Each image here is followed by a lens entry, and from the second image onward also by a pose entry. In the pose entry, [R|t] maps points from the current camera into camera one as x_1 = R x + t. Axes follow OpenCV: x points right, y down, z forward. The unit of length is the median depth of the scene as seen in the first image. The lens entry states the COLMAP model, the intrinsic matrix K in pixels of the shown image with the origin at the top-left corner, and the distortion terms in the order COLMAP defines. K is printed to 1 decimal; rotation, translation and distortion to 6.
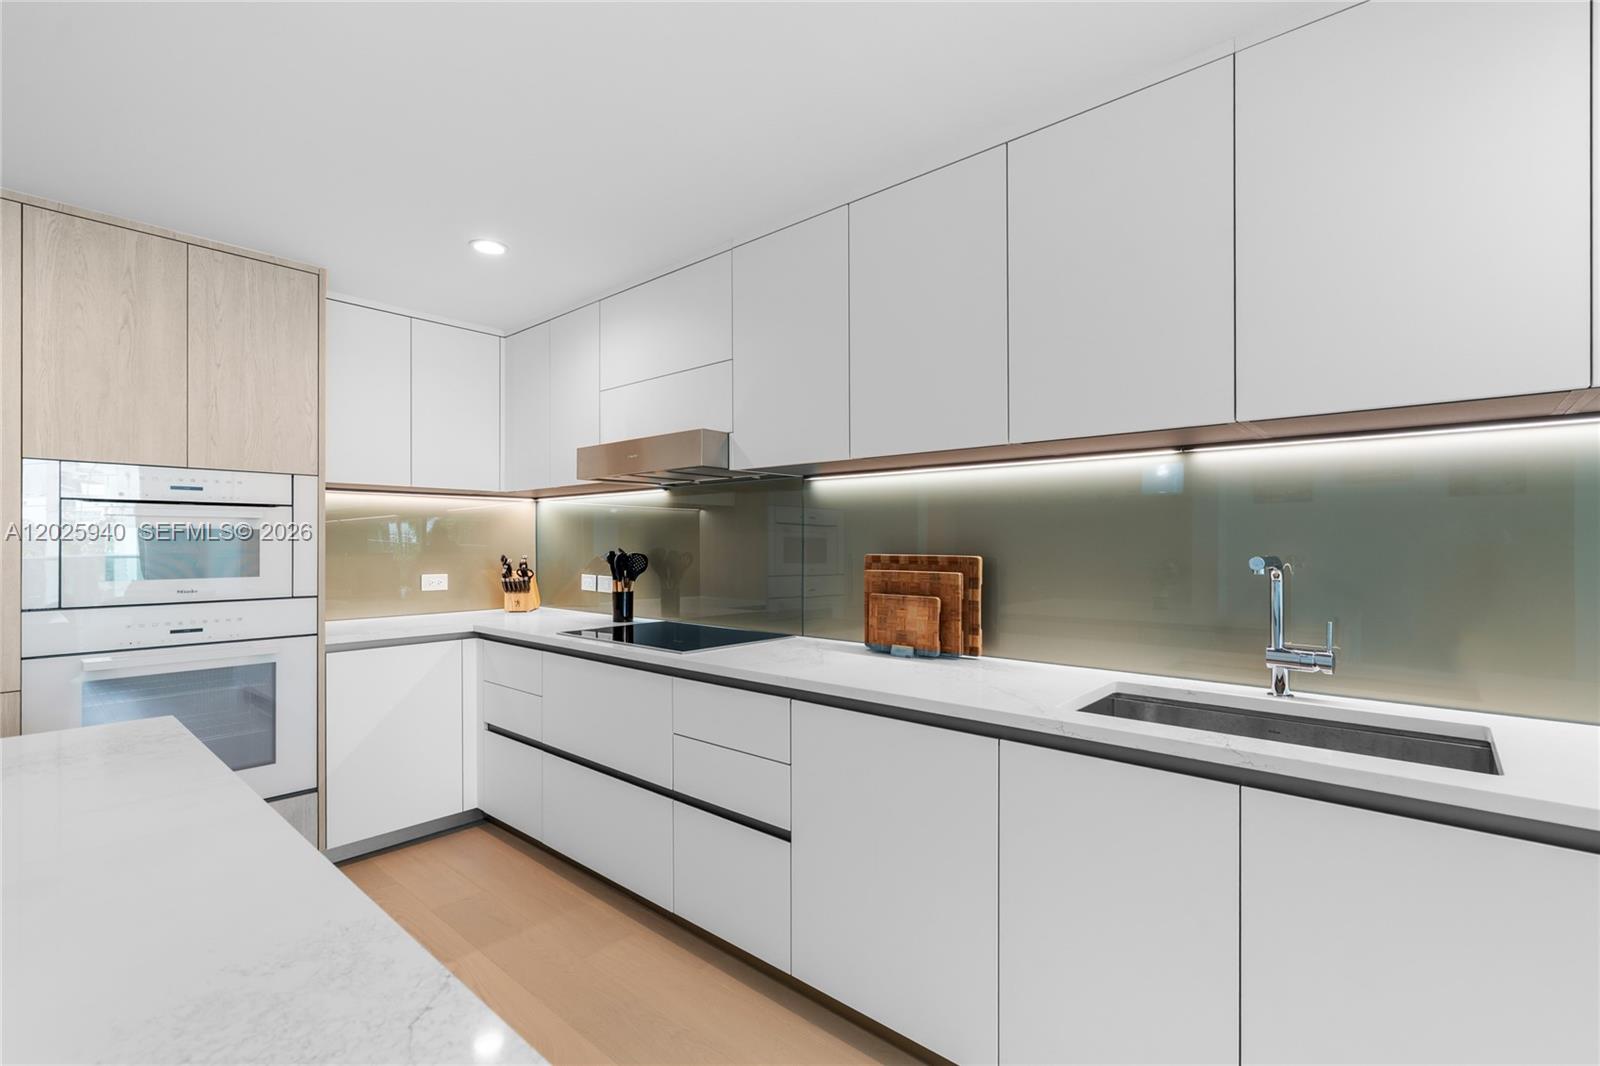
lens RADIAL K [[732.8, 0, 802.2], [0, 732.8, 534.7], [0, 0, 1]] dist [-0.003584, 0.001046]
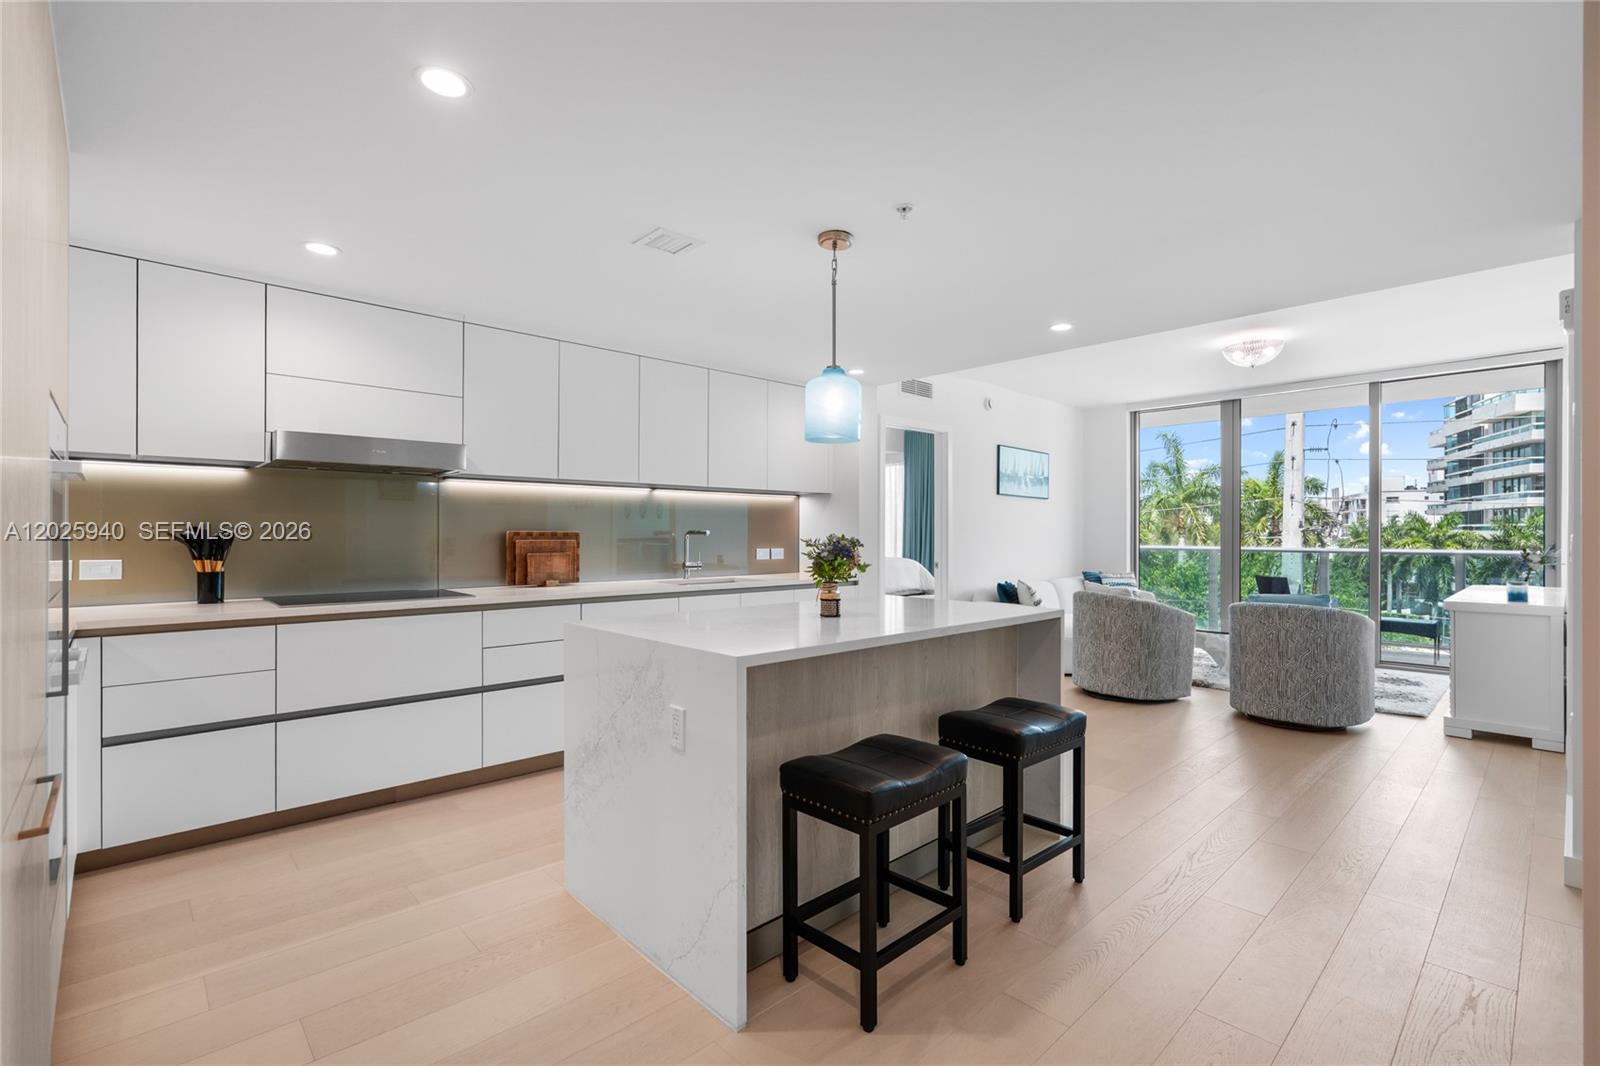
lens RADIAL K [[732.8, 0, 796.0], [0, 732.8, 531.8], [0, 0, 1]] dist [-0.003584, 0.001046]
pose [[0.102733, 0.003208, 0.994704, -1.591122], [-0.001967, 0.999994, -0.003022, 0.033612], [-0.994707, -0.001646, 0.102738, 0.200072]]
